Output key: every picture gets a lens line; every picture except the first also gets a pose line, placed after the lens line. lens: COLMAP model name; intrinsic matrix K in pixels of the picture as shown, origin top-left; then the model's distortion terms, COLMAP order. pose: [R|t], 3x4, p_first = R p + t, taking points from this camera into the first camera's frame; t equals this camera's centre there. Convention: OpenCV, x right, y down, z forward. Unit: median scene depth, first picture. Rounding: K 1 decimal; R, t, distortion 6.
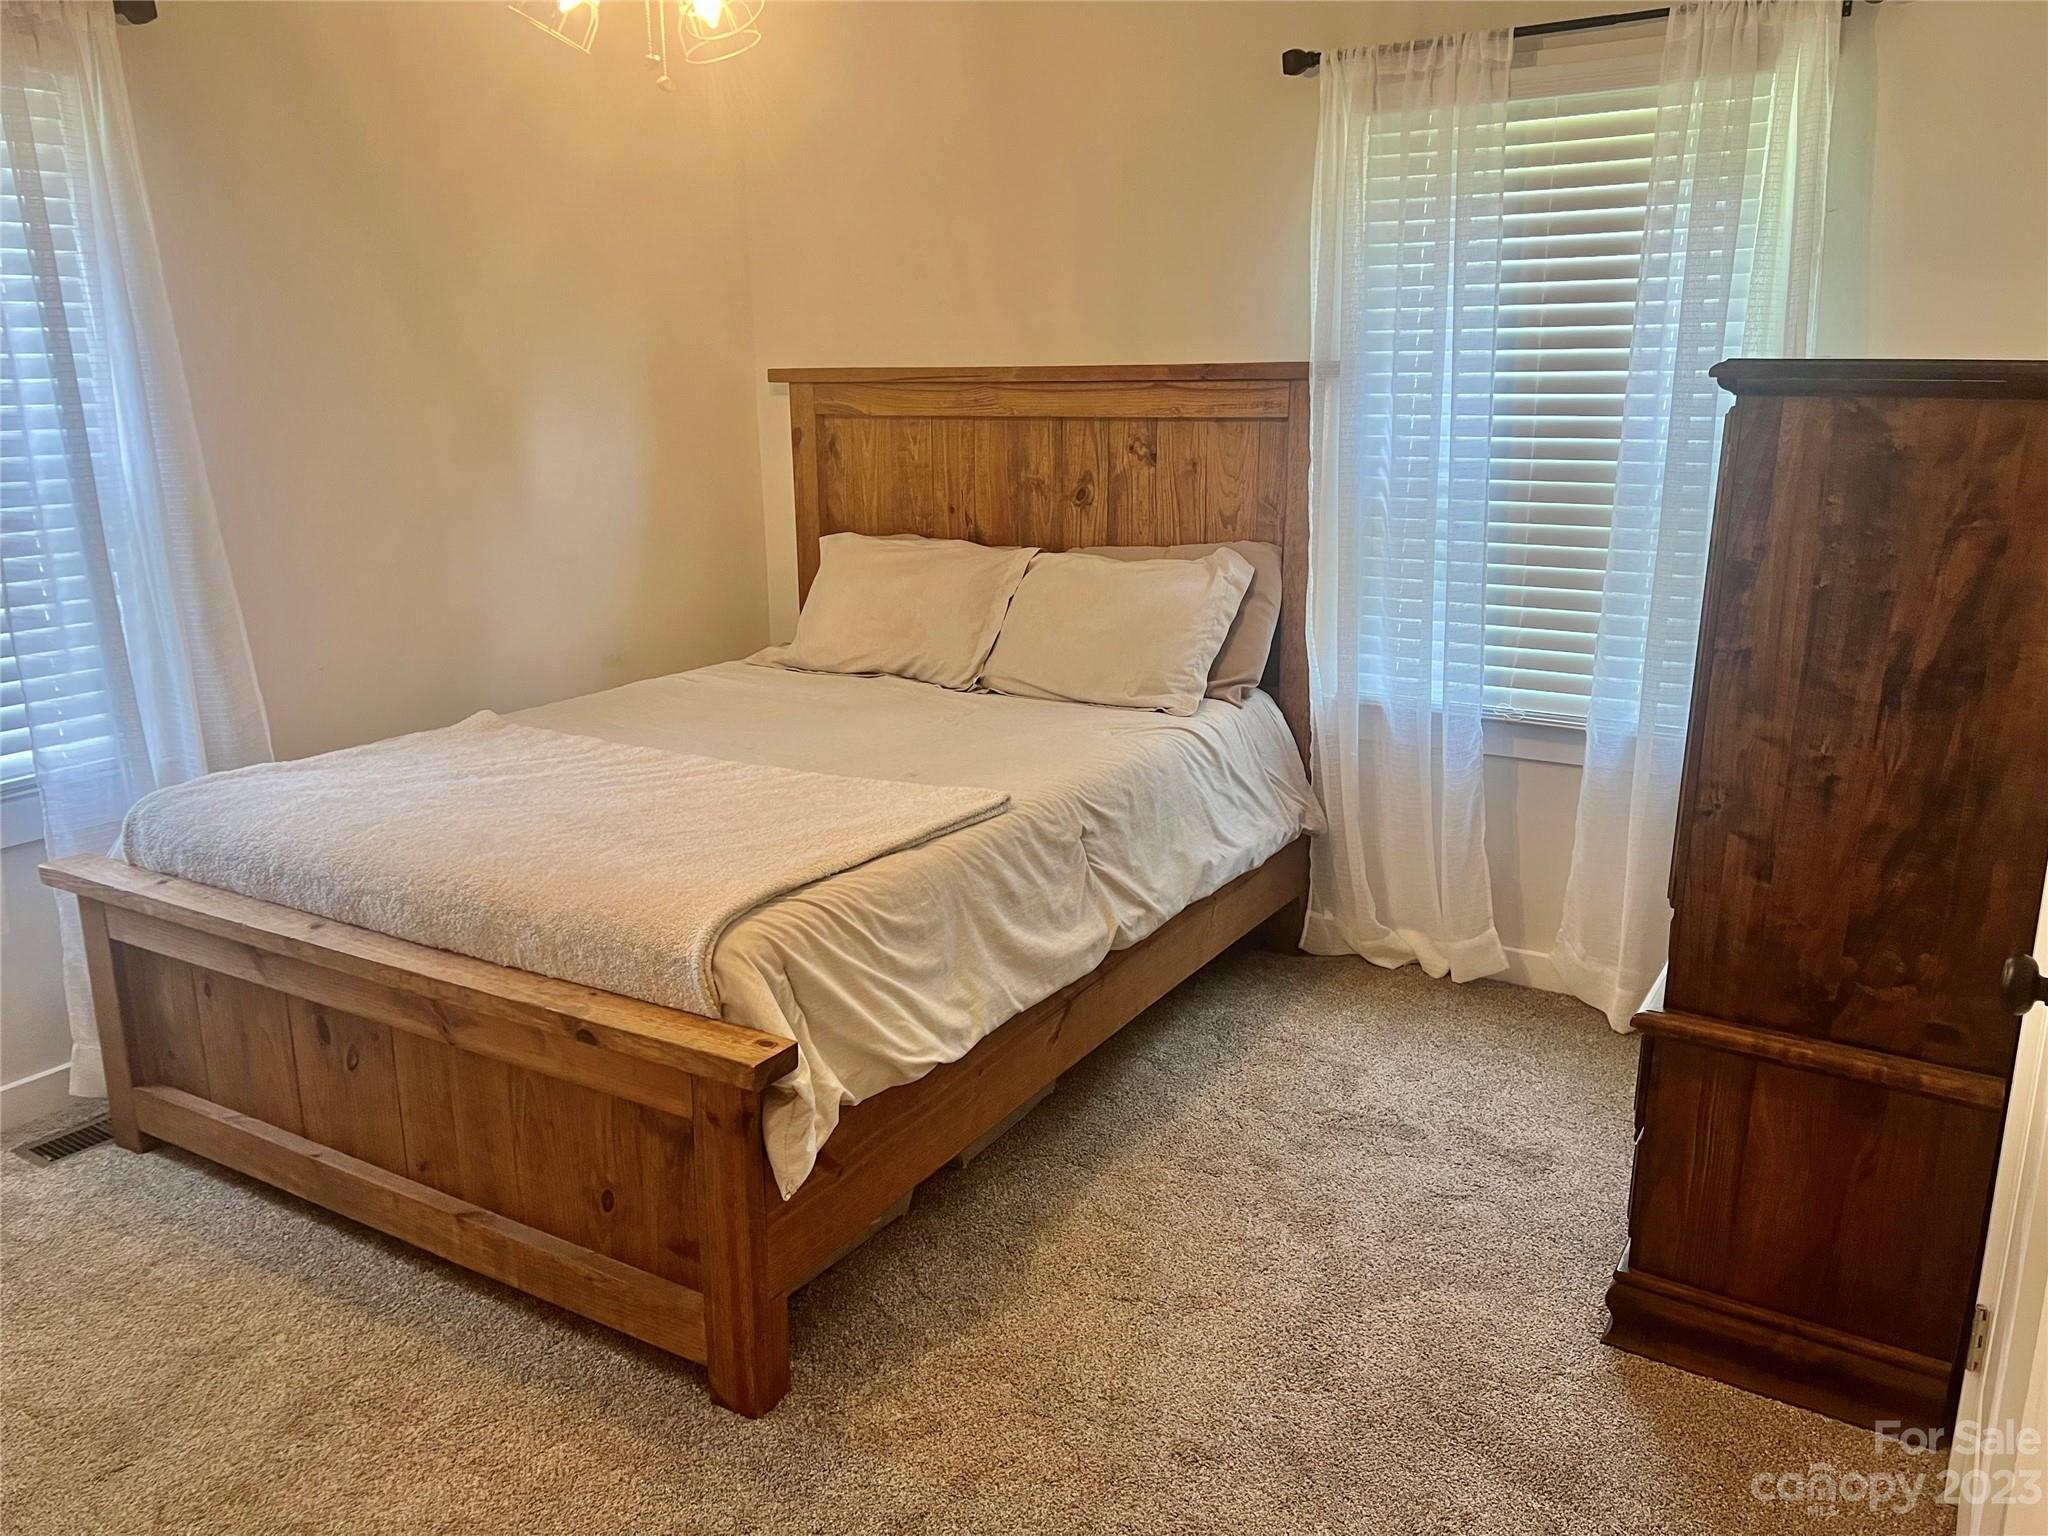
lens RADIAL K [[1545.8, 0, 1029.3], [0, 1545.8, 763.1], [0, 0, 1]] dist [0.079528, -0.079923]
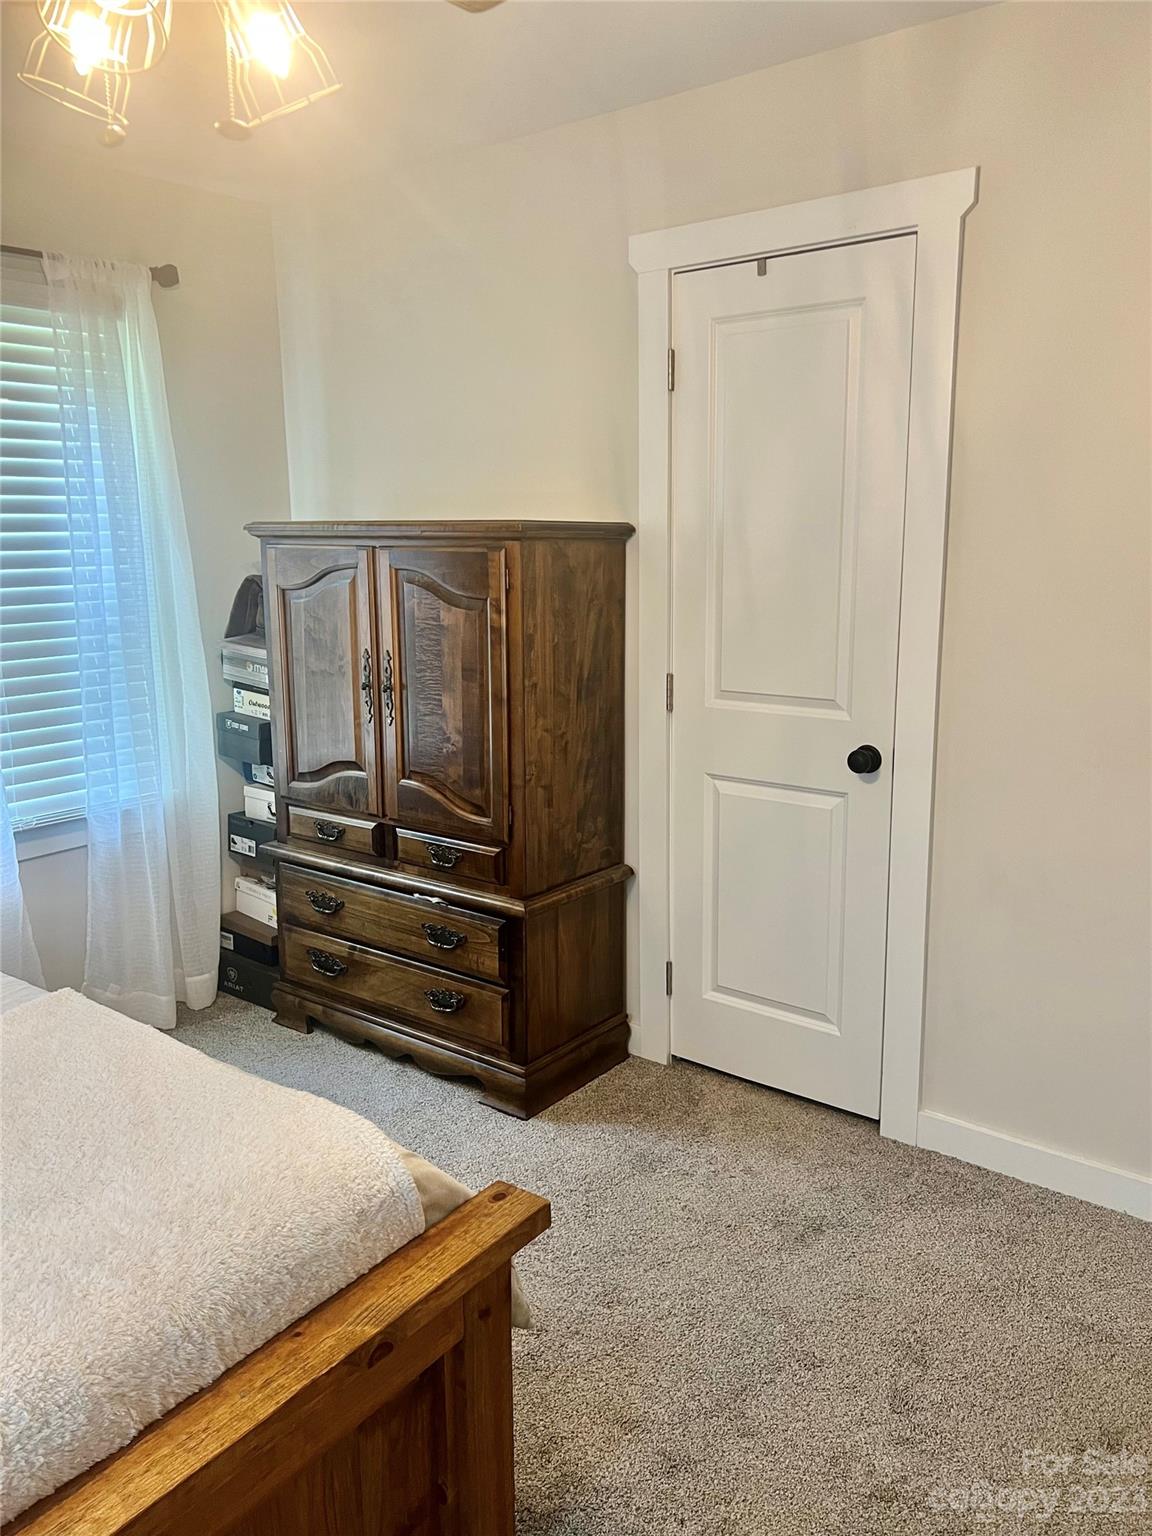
lens RADIAL K [[1159.3, 0, 580.3], [0, 1159.3, 764.6], [0, 0, 1]] dist [0.079528, -0.079923]
pose [[0.088207, -0.194348, 0.976959, -0.696634], [0.251967, 0.953239, 0.166880, -0.158045], [-0.963708, 0.231441, 0.133052, 0.658223]]
